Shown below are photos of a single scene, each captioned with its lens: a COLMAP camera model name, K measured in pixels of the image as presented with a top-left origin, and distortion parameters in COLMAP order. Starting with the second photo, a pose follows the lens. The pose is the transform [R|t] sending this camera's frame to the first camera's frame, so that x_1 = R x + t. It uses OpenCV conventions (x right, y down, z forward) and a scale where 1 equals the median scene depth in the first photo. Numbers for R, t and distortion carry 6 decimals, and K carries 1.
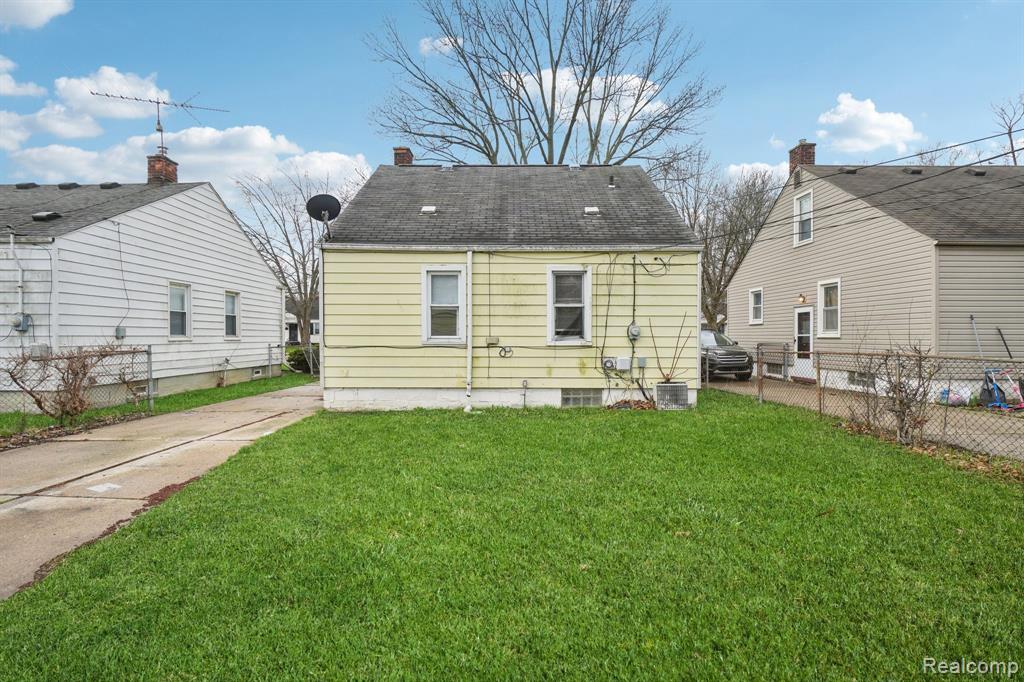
lens RADIAL K [[442.9, 0, 513.2], [0, 442.9, 335.2], [0, 0, 1]] dist [-0.009657, 0.003643]
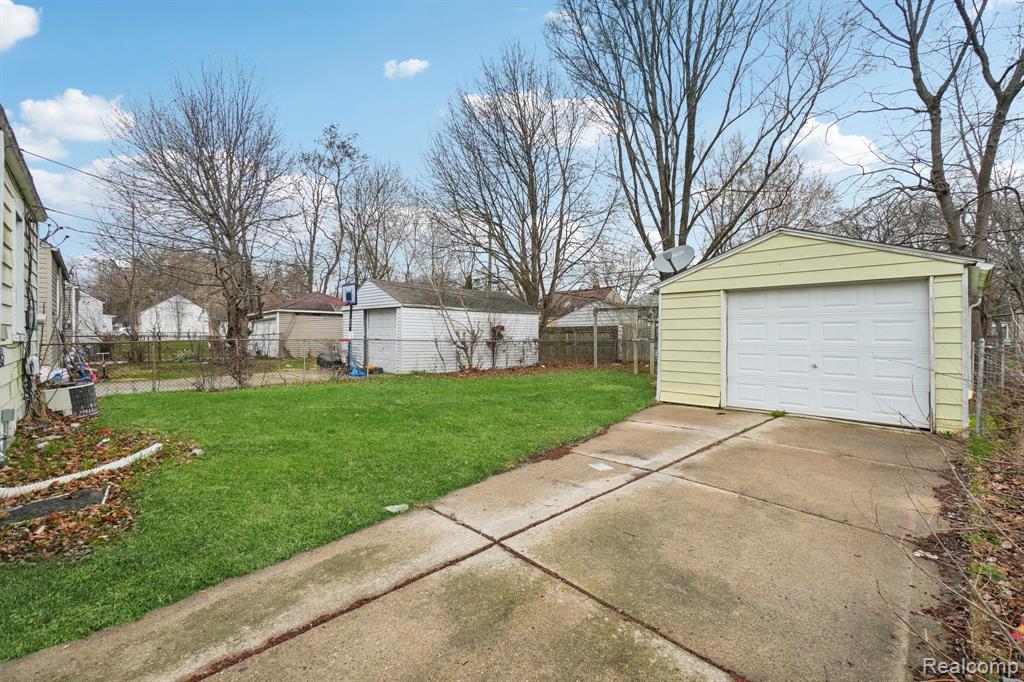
lens RADIAL K [[442.9, 0, 513.2], [0, 442.9, 335.2], [0, 0, 1]] dist [-0.009657, 0.003643]
pose [[-0.693447, -0.008937, 0.720452, -0.763259], [-0.008208, 0.999956, 0.004503, 0.006448], [-0.720461, -0.002791, -0.693490, 0.937159]]
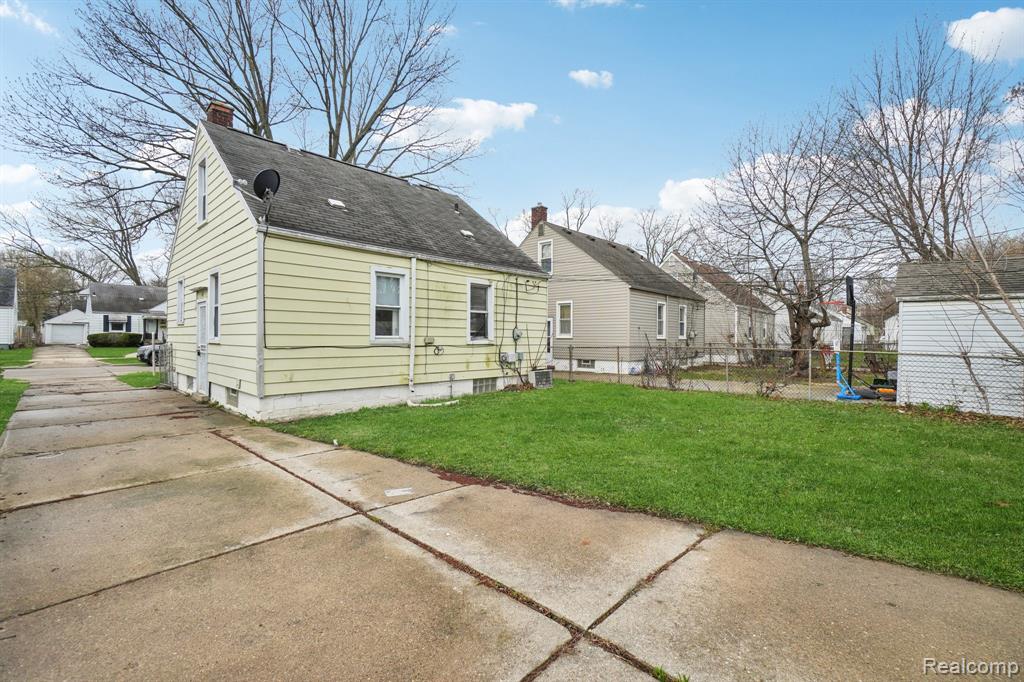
lens RADIAL K [[442.9, 0, 513.2], [0, 442.9, 335.2], [0, 0, 1]] dist [-0.009657, 0.003643]
pose [[0.690844, 0.007218, 0.722968, -0.708647], [-0.006691, 0.999971, -0.003590, 0.002071], [-0.722973, -0.002357, 0.690872, 0.073119]]
